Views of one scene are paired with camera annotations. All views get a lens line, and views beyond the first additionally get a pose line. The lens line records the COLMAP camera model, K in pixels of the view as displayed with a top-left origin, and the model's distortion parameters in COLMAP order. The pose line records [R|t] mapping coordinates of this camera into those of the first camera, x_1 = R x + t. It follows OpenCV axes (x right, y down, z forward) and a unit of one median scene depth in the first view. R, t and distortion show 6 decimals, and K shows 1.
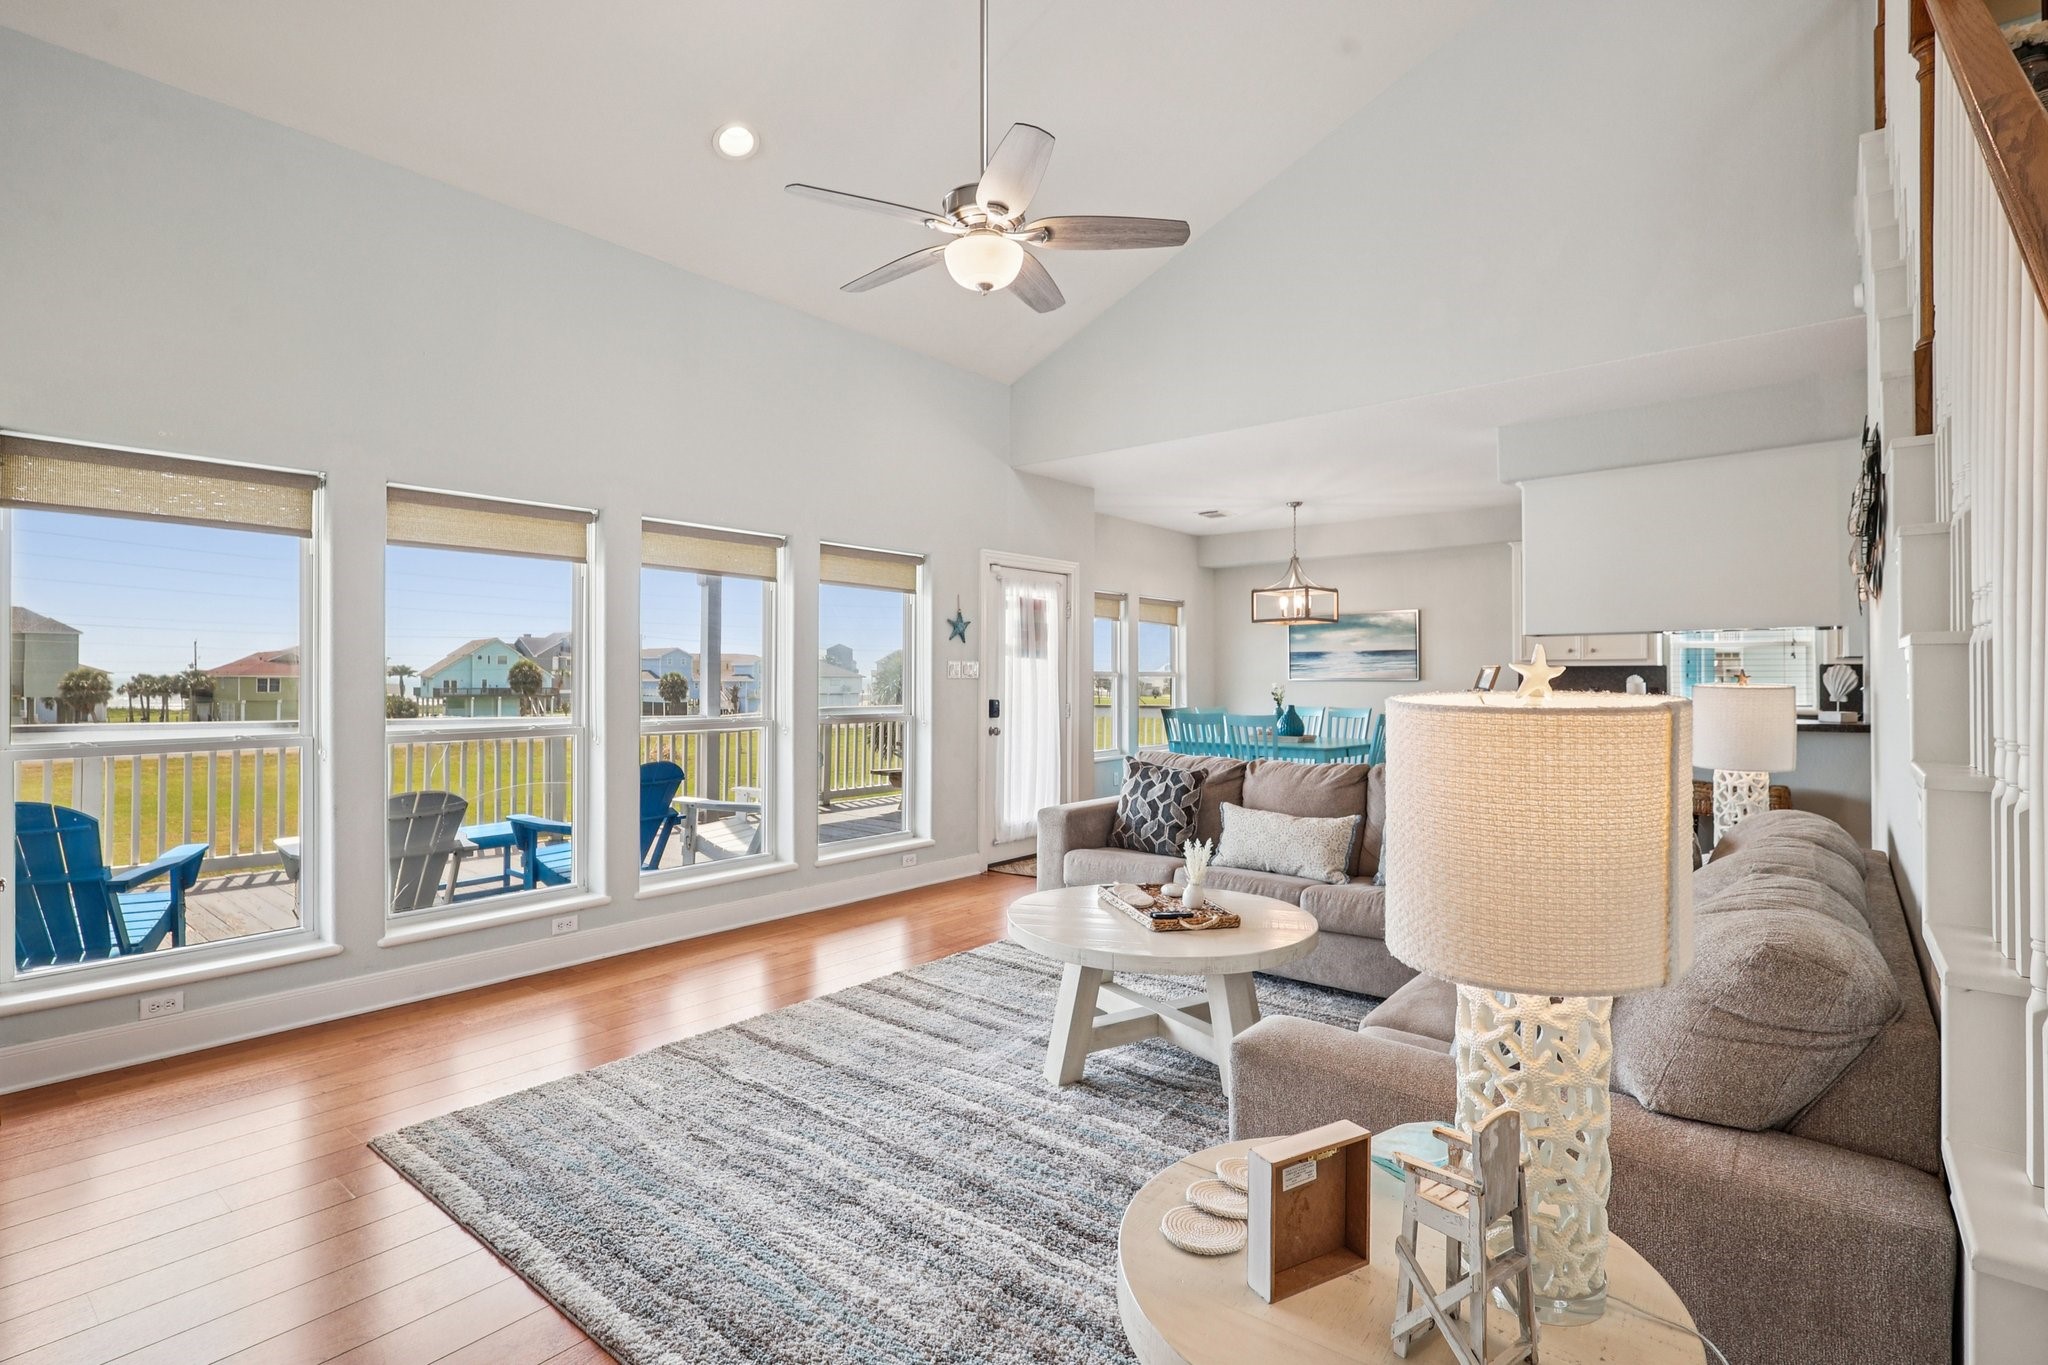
lens RADIAL K [[969.2, 0, 1022.4], [0, 969.2, 673.1], [0, 0, 1]] dist [-0.002004, 0.000448]
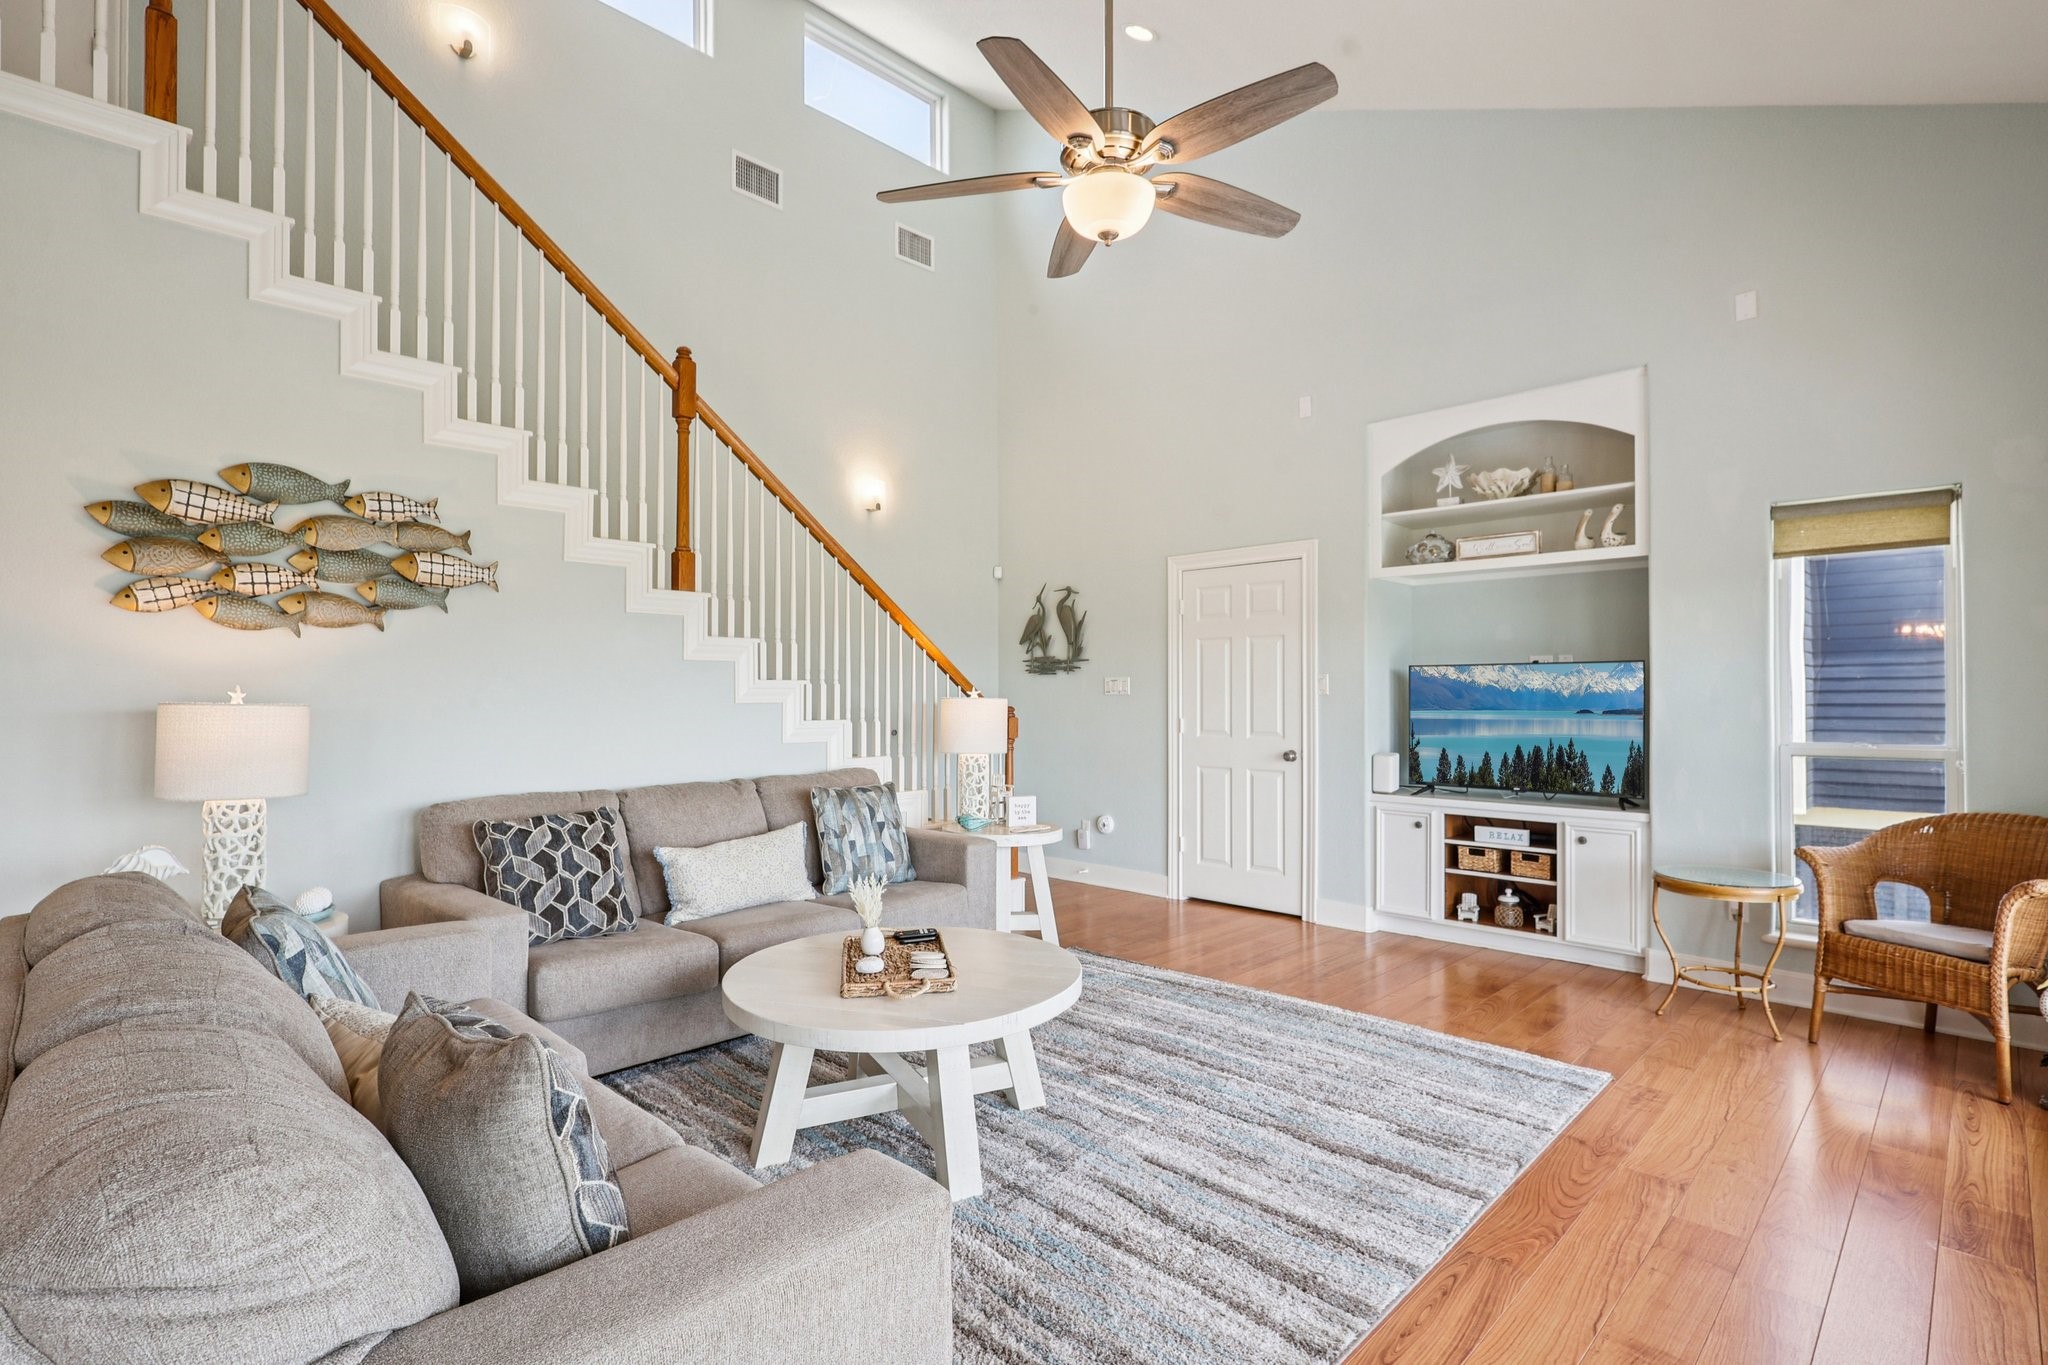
lens RADIAL K [[983.3, 0, 1012.3], [0, 983.3, 695.9], [0, 0, 1]] dist [0.001056, 0.000193]
pose [[-0.995332, -0.000792, 0.096511, -0.027471], [-0.001549, 0.999969, -0.007769, 0.009633], [-0.096502, -0.007882, -0.995302, 1.281229]]
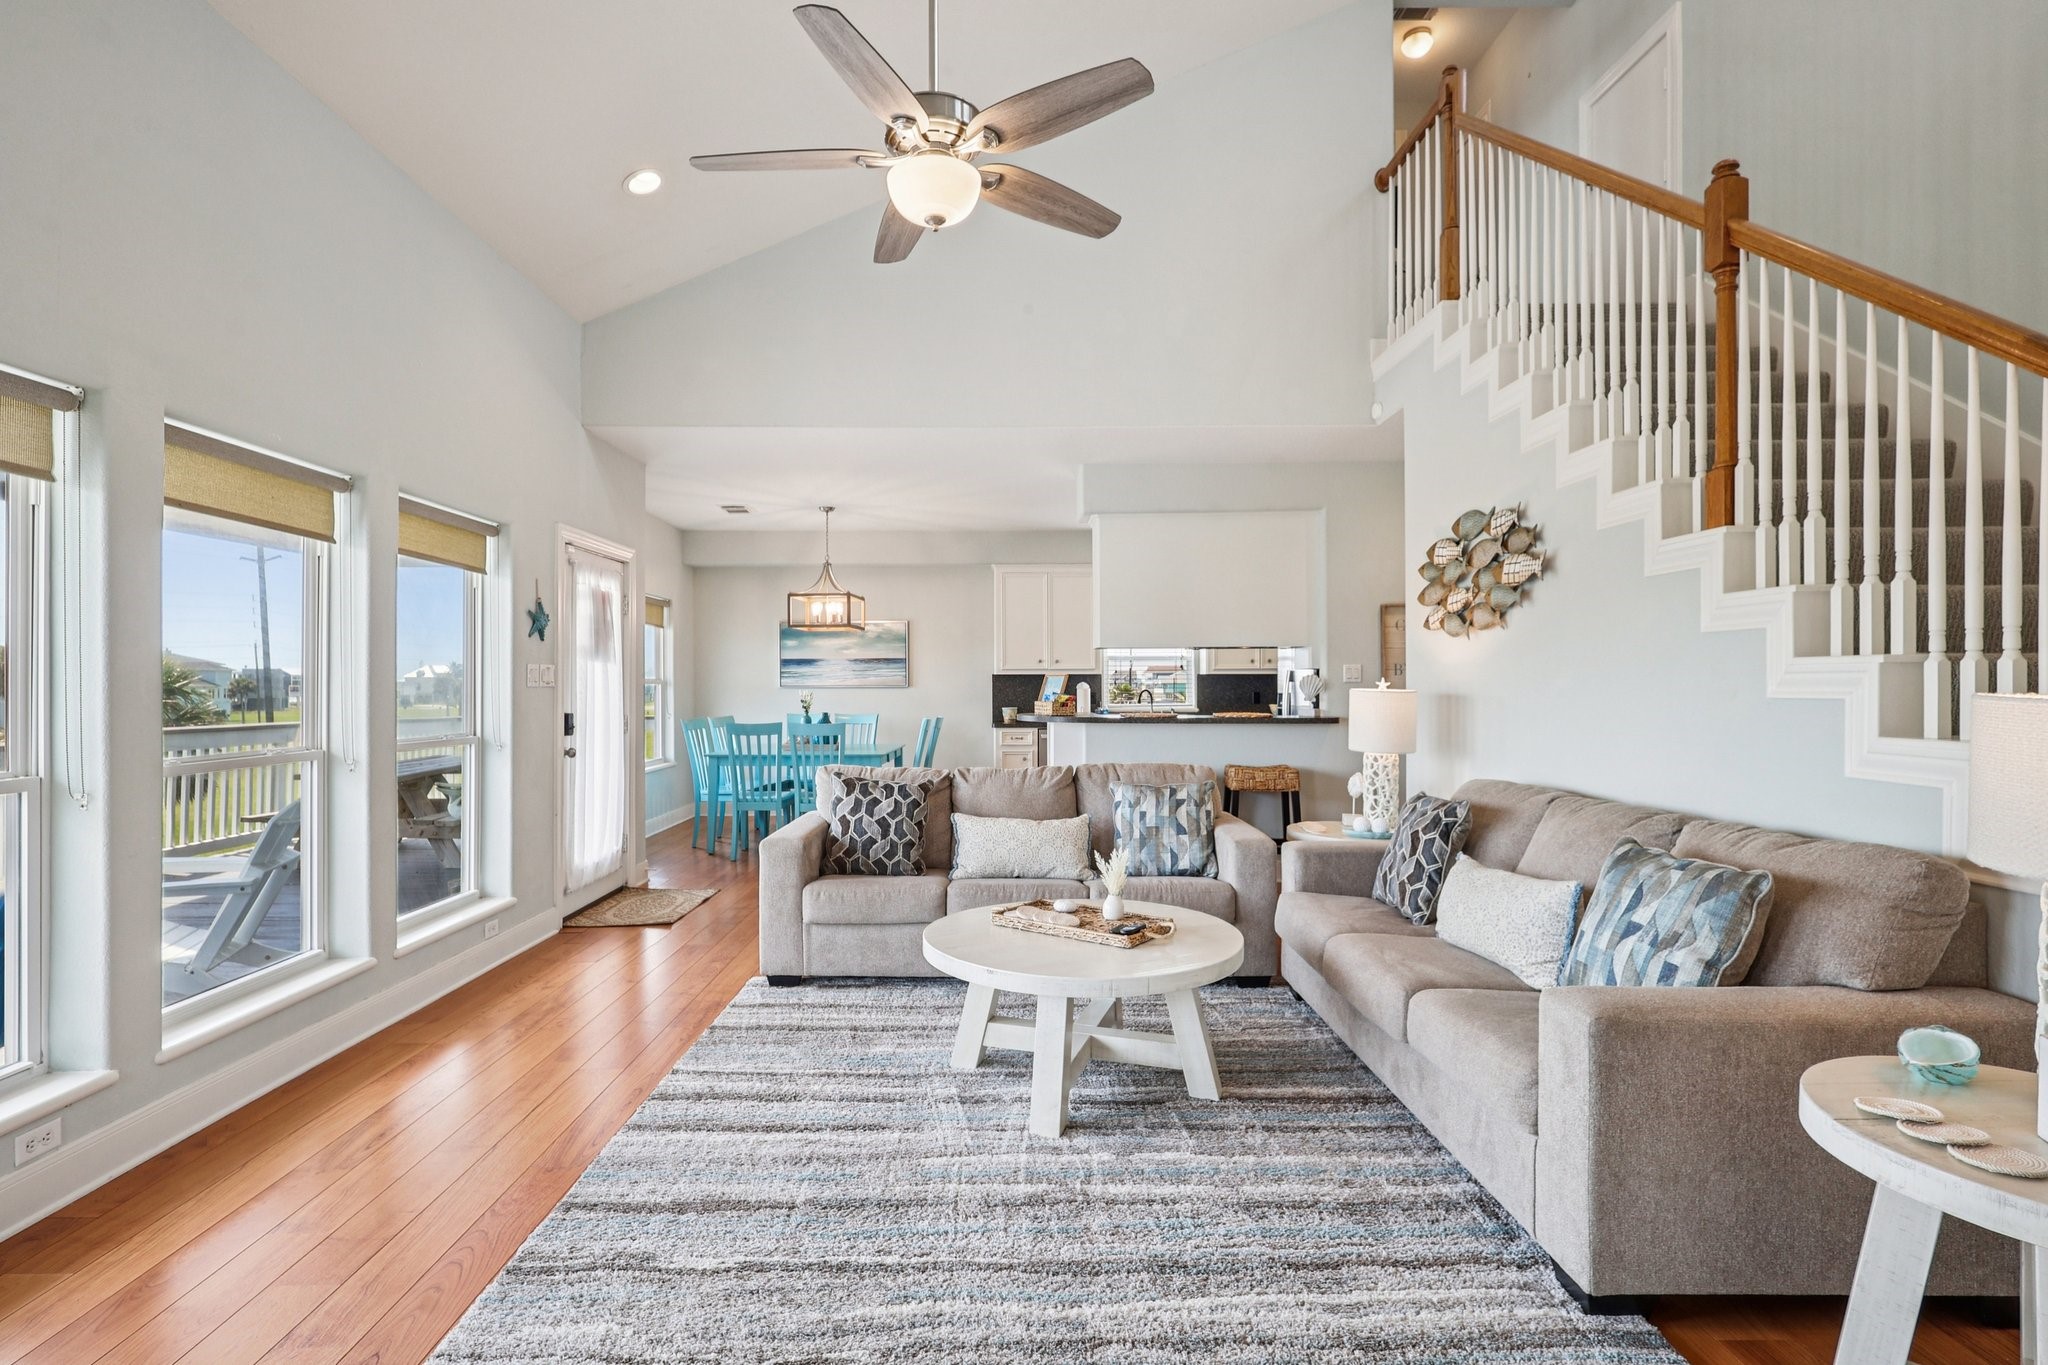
lens RADIAL K [[968.5, 0, 1007.6], [0, 968.5, 687.7], [0, 0, 1]] dist [-0.003531, 0.001090]
pose [[0.771095, -0.004434, 0.636704, -0.361251], [-0.000430, 0.999972, 0.007485, 0.000208], [-0.636720, -0.006046, 0.771072, 0.213708]]
